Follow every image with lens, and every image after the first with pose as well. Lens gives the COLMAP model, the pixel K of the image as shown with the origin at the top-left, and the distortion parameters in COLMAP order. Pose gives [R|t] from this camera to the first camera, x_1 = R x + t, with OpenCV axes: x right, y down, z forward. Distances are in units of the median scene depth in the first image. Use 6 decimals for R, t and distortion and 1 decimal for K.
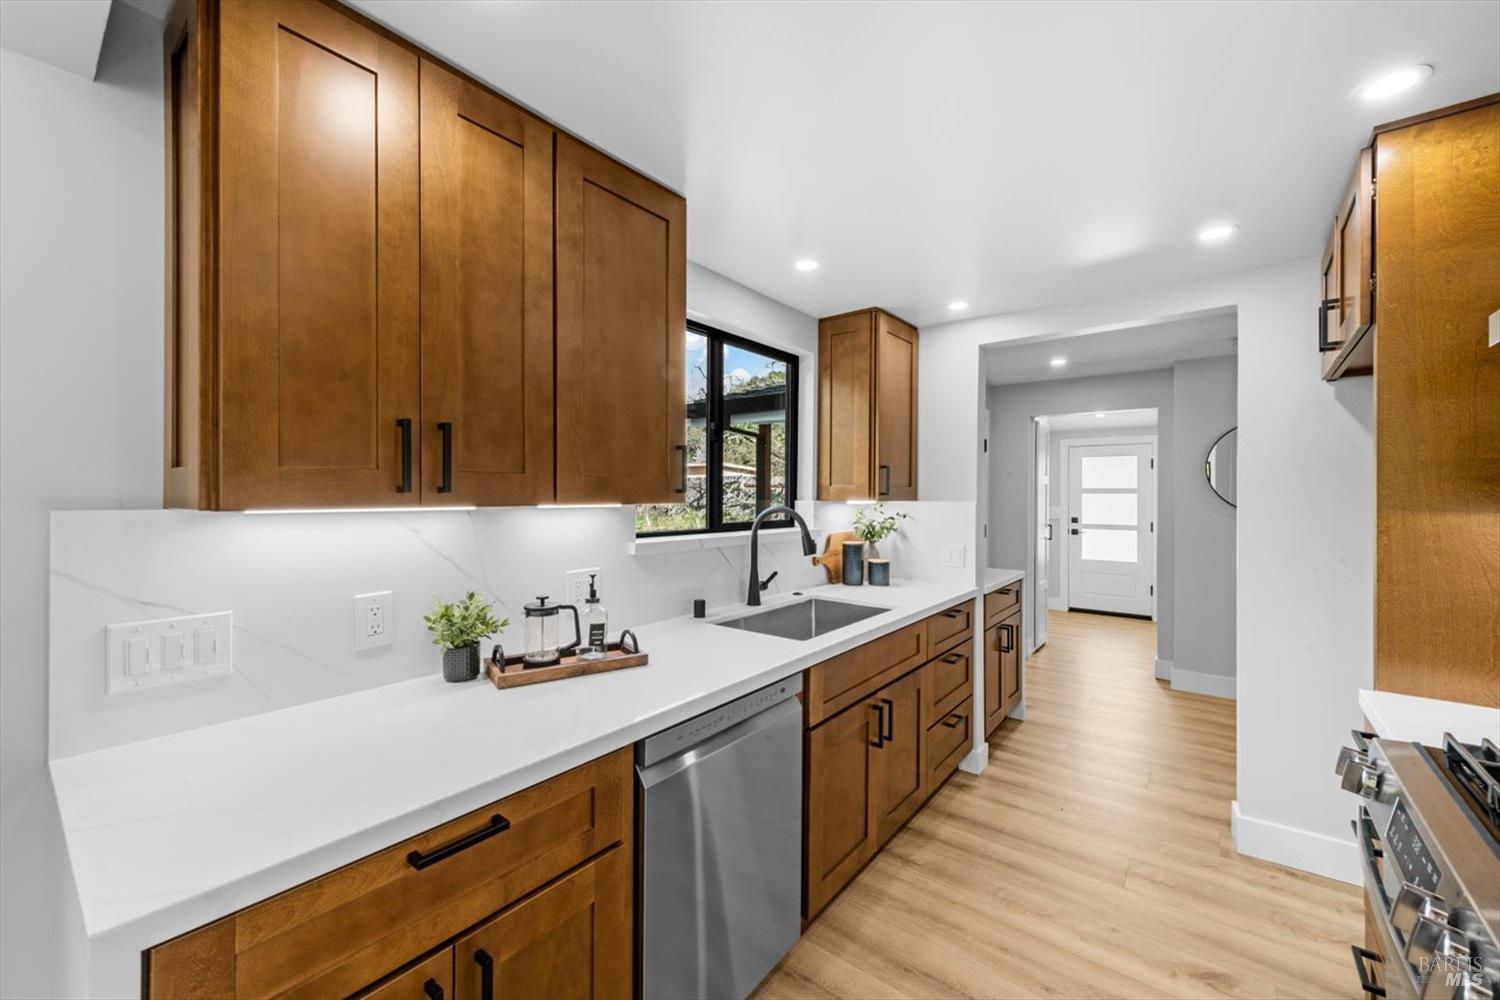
lens RADIAL K [[596.5, 0, 730.6], [0, 596.5, 492.8], [0, 0, 1]] dist [0.014126, -0.004035]
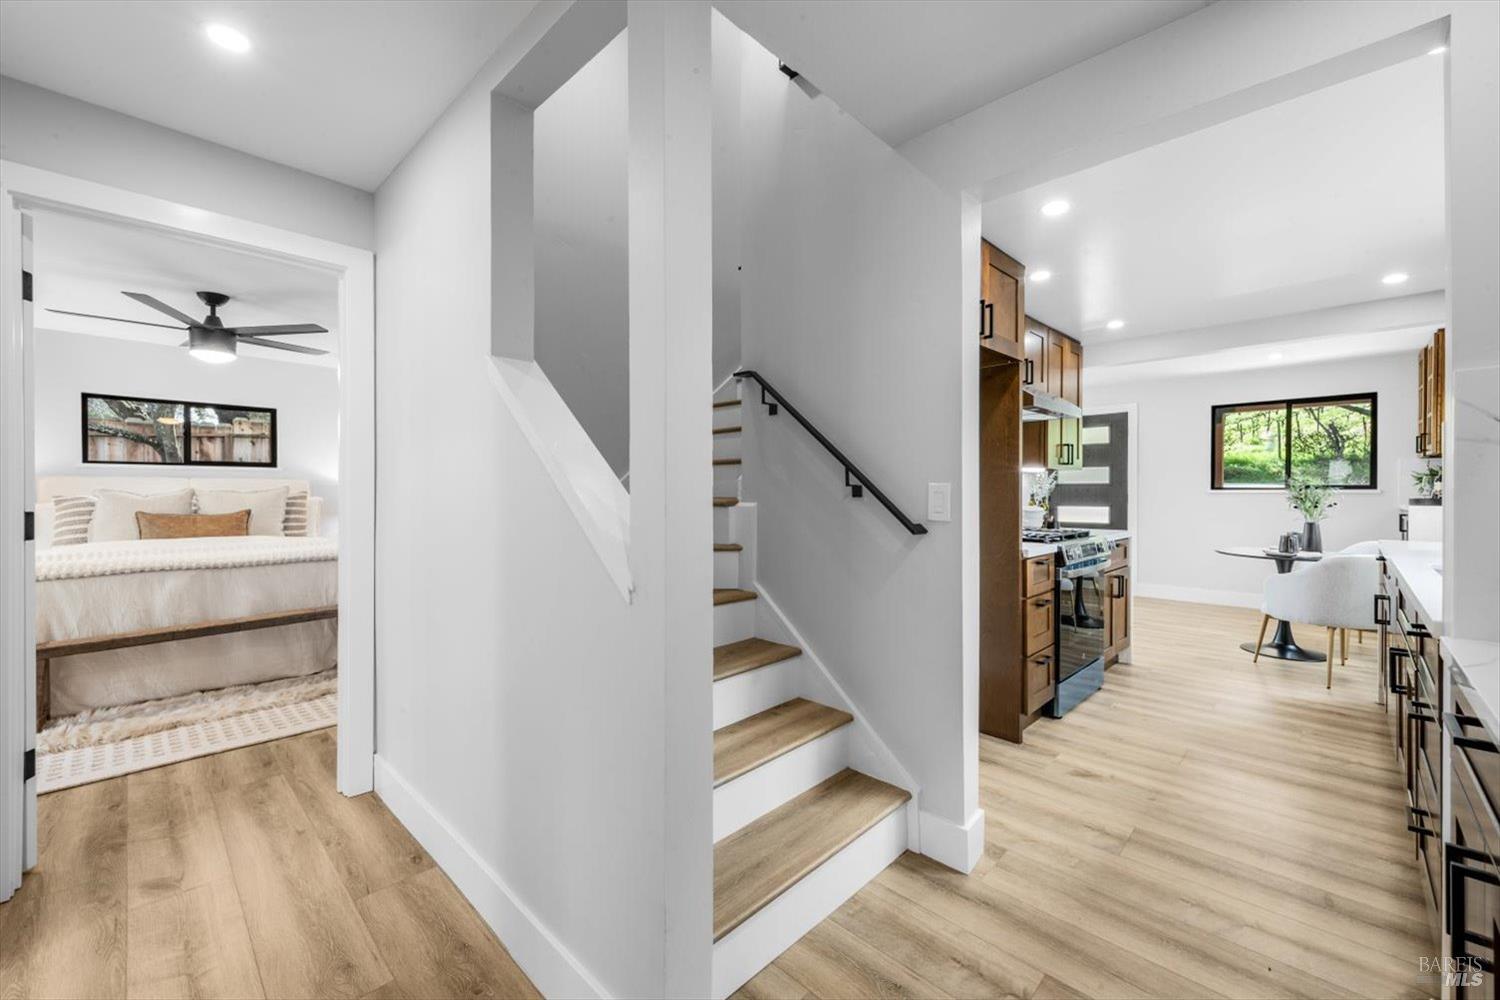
lens RADIAL K [[596.5, 0, 741.3], [0, 596.5, 496.4], [0, 0, 1]] dist [0.014126, -0.004035]
pose [[-0.994470, -0.007943, 0.104719, 1.102333], [-0.007068, 0.999937, 0.008720, 0.088539], [-0.104782, 0.007931, -0.994464, 1.883087]]
